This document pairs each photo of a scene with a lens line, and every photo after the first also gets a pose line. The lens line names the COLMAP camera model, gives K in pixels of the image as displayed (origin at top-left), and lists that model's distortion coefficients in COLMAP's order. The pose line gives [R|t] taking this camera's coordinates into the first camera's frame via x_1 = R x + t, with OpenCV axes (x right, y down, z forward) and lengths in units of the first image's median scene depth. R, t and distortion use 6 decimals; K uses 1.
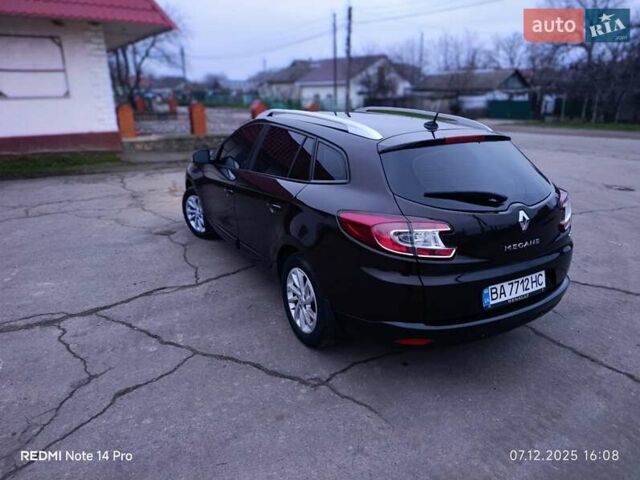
lens RADIAL K [[437.3, 0, 320.0], [0, 437.3, 240.0], [0, 0, 1]] dist [0.020168, -0.025900]
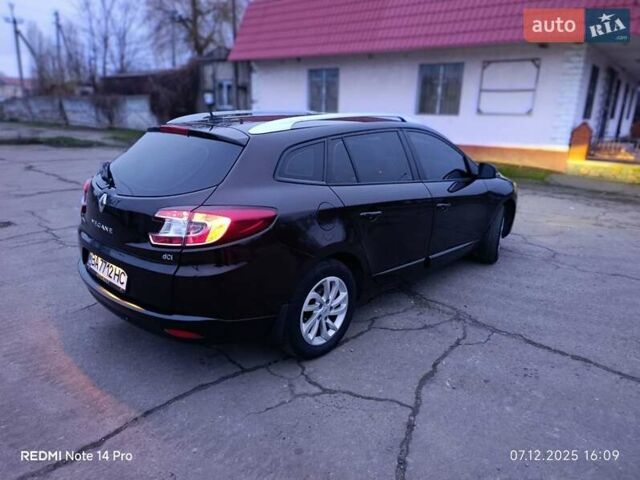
lens RADIAL K [[437.3, 0, 320.0], [0, 437.3, 240.0], [0, 0, 1]] dist [0.020168, -0.025900]
pose [[0.300244, 0.284604, -0.910414, 1.455024], [-0.333572, 0.925514, 0.179316, -0.293788], [0.893635, 0.249850, 0.372816, 1.001240]]
